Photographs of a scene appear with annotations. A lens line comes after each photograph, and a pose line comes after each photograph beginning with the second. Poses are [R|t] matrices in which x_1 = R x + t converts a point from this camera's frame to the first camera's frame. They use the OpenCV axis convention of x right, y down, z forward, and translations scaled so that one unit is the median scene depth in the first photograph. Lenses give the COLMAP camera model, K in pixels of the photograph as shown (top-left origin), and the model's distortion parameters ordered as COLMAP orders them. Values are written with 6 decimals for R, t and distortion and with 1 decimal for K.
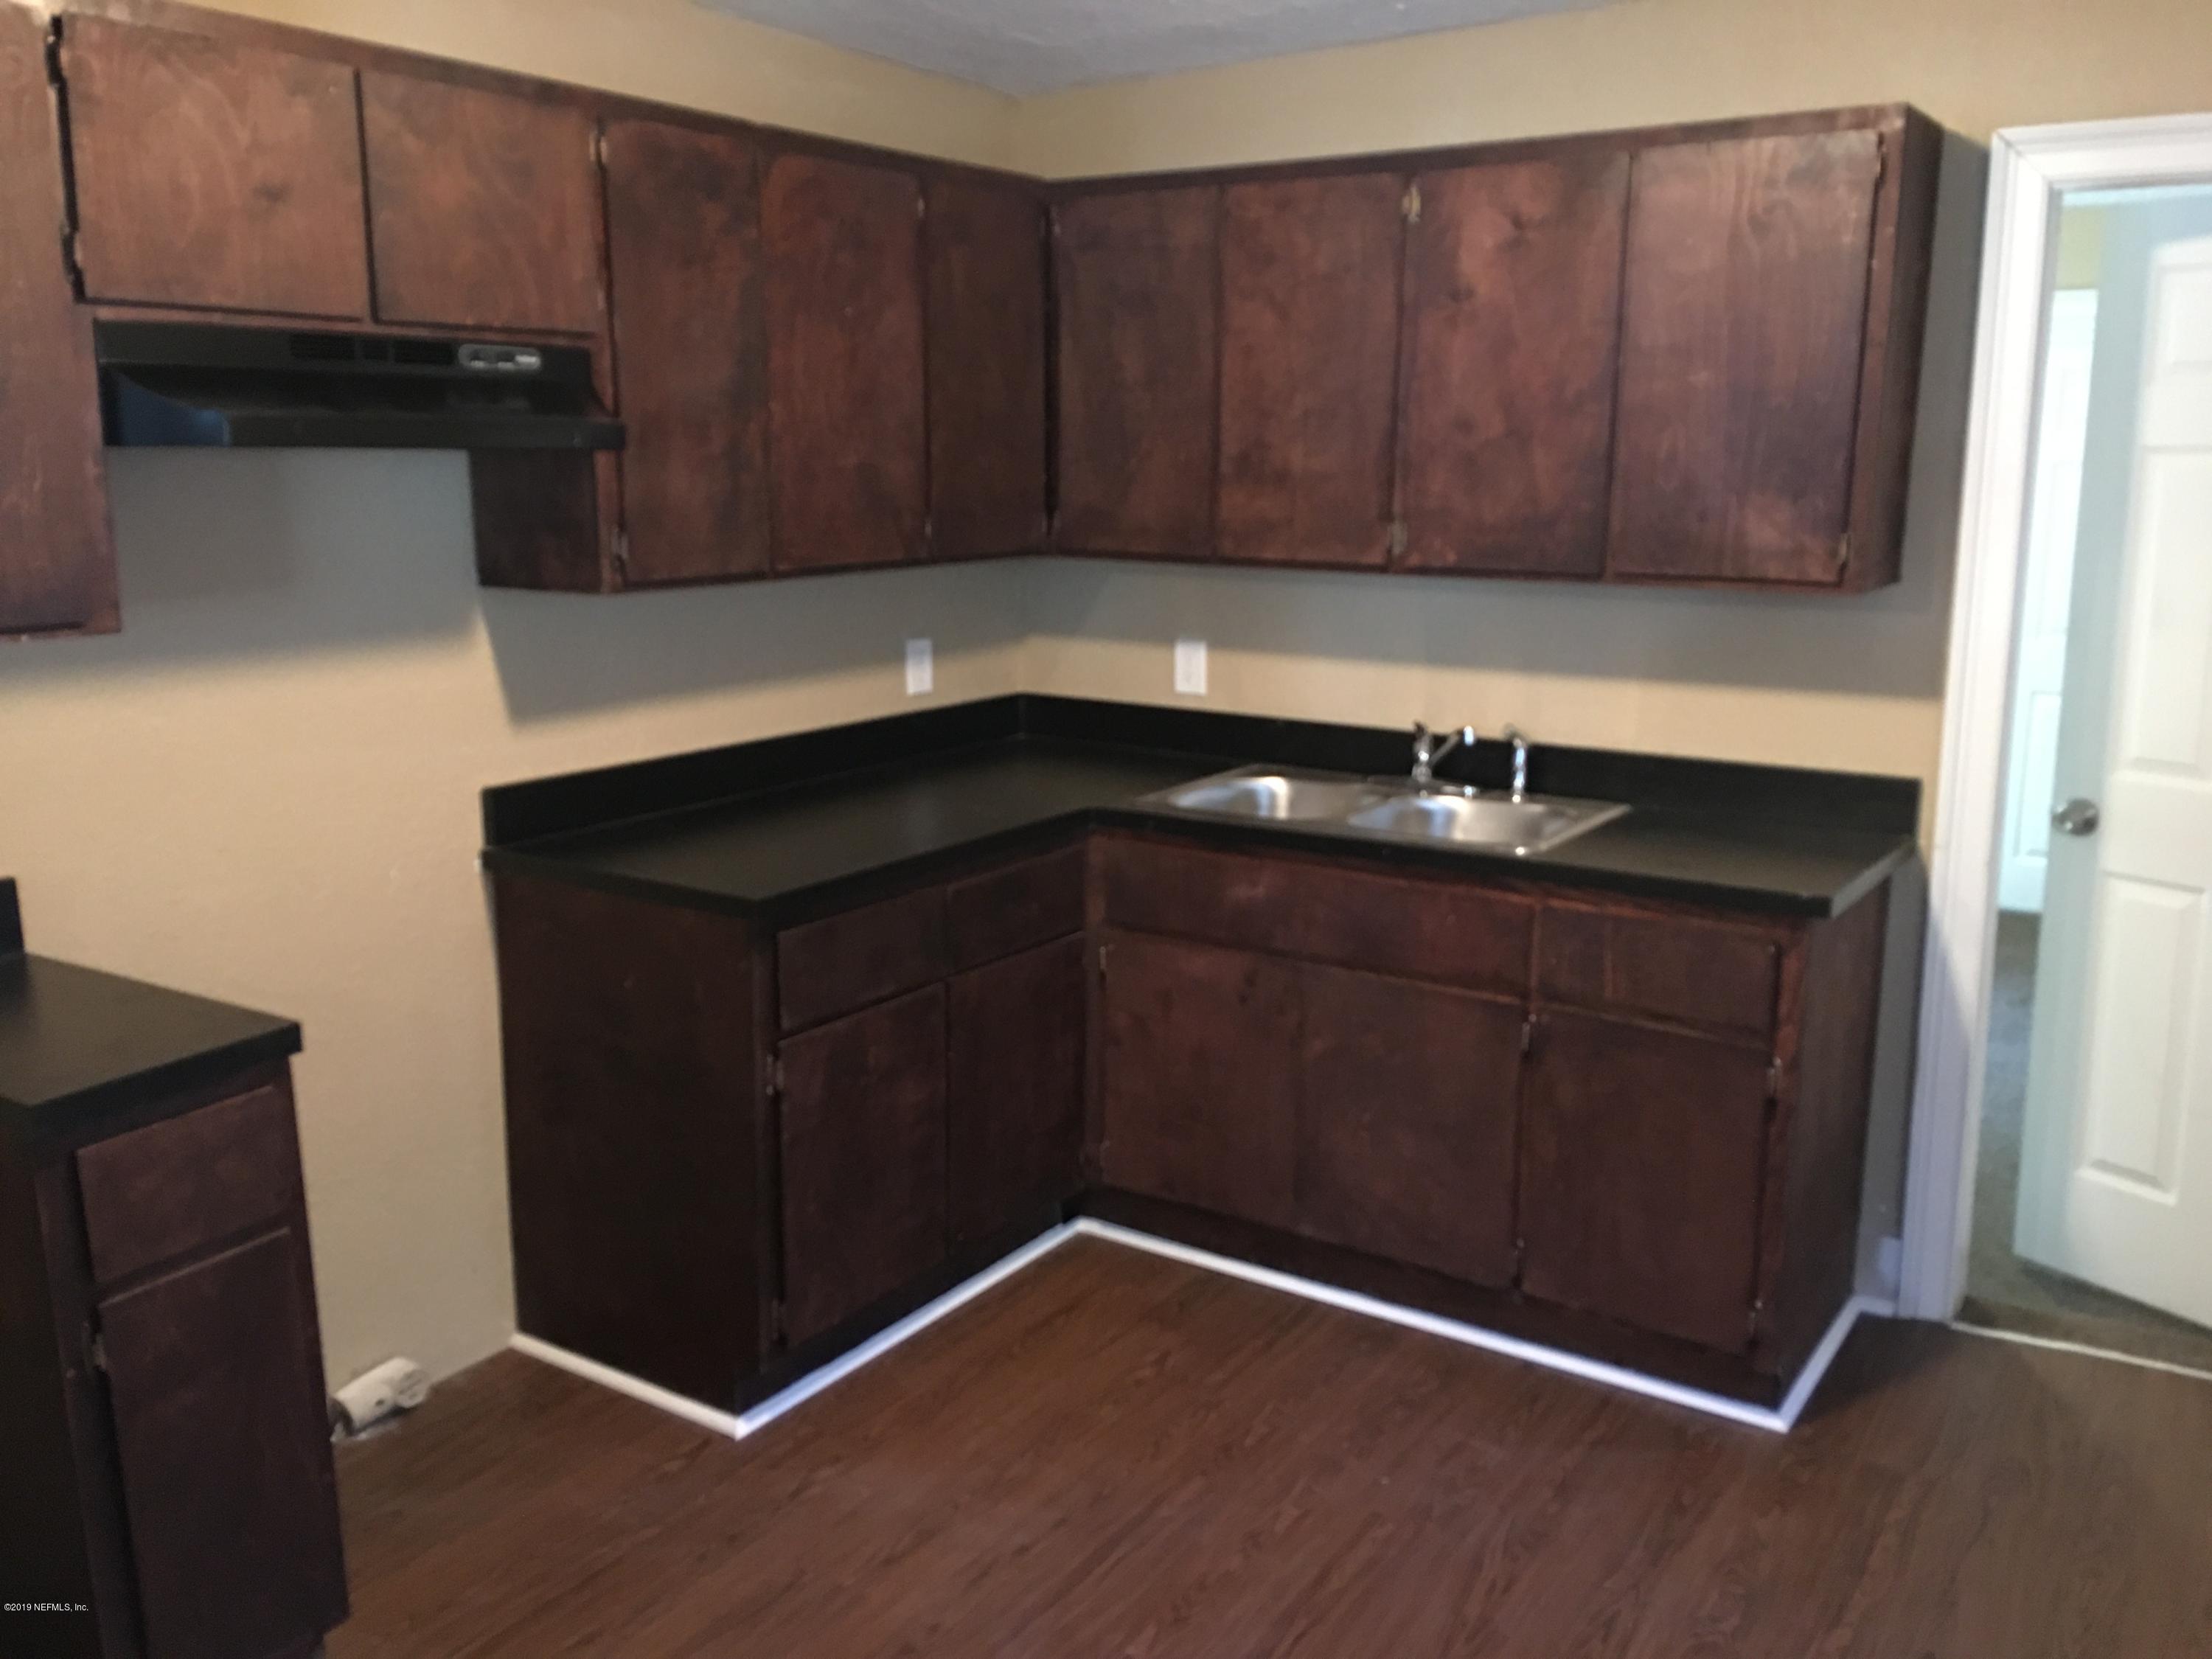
lens RADIAL K [[1876.8, 0, 1108.2], [0, 1876.8, 812.0], [0, 0, 1]] dist [0.095437, -0.126759]
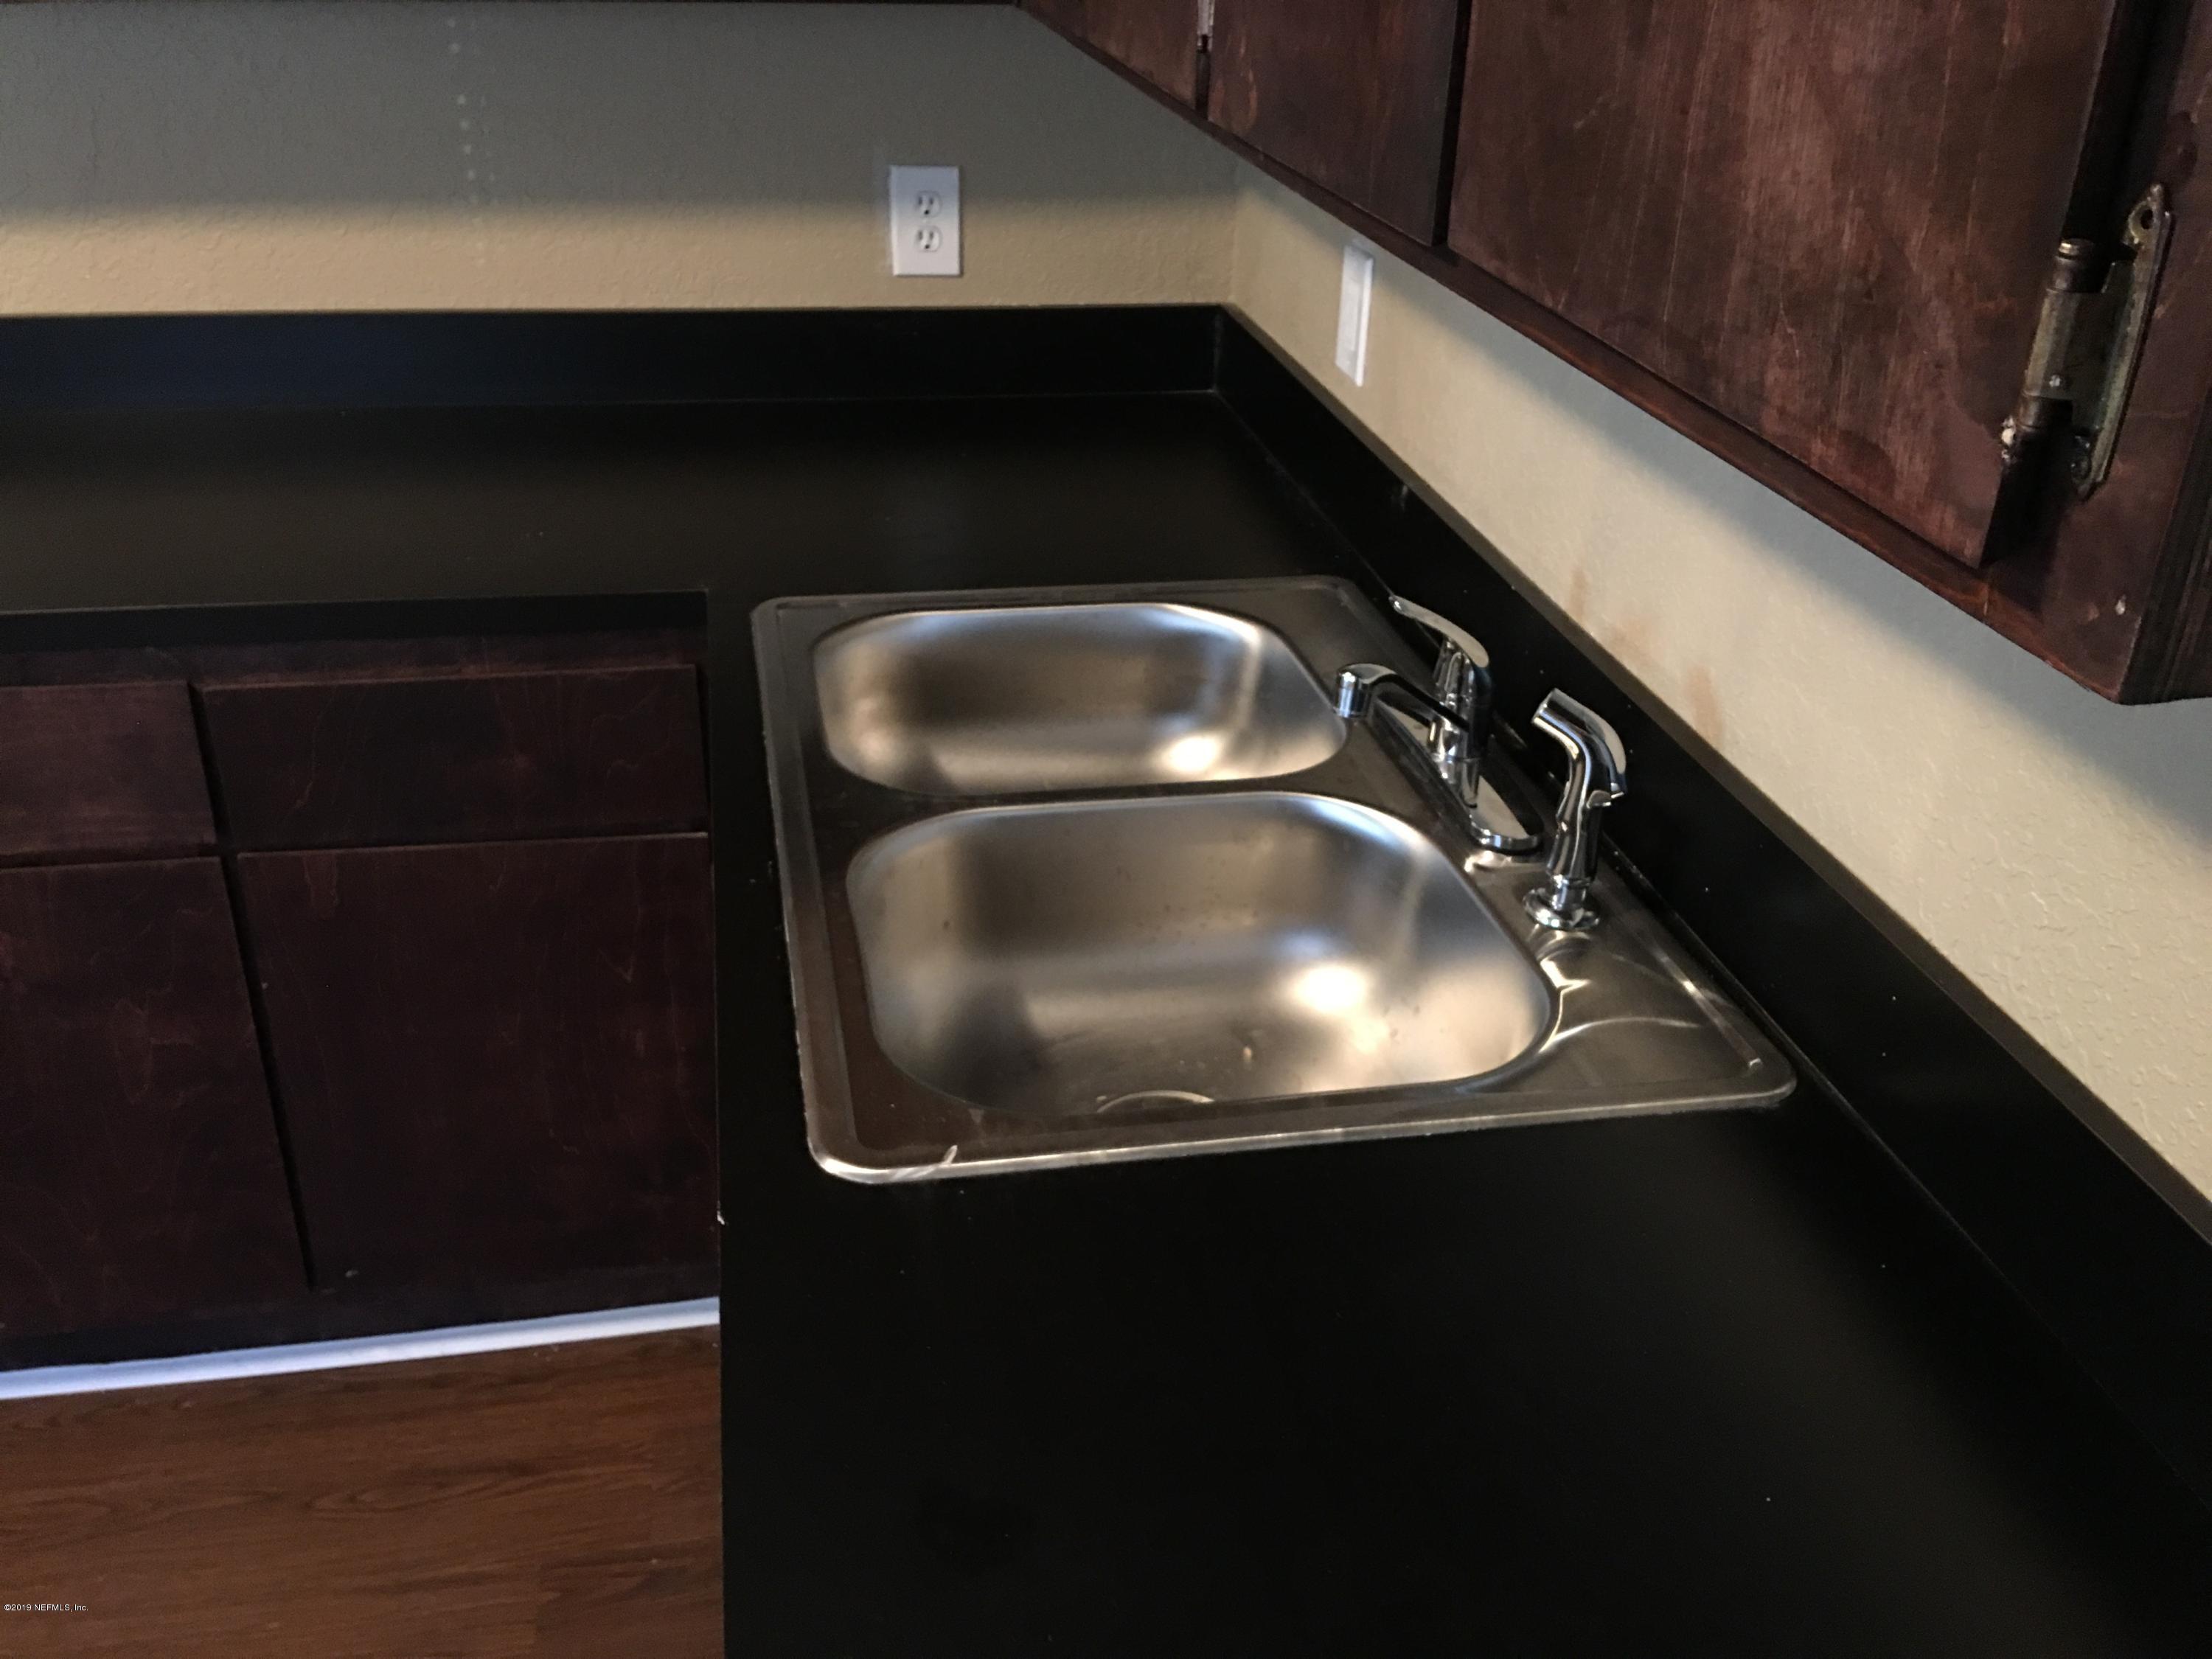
lens RADIAL K [[1876.8, 0, 1108.2], [0, 1876.8, 812.0], [0, 0, 1]] dist [0.095437, -0.126759]
pose [[0.707366, 0.343669, -0.617677, 0.373555], [-0.167570, 0.930469, 0.325802, -0.122161], [0.686698, -0.126957, 0.715771, 0.740523]]
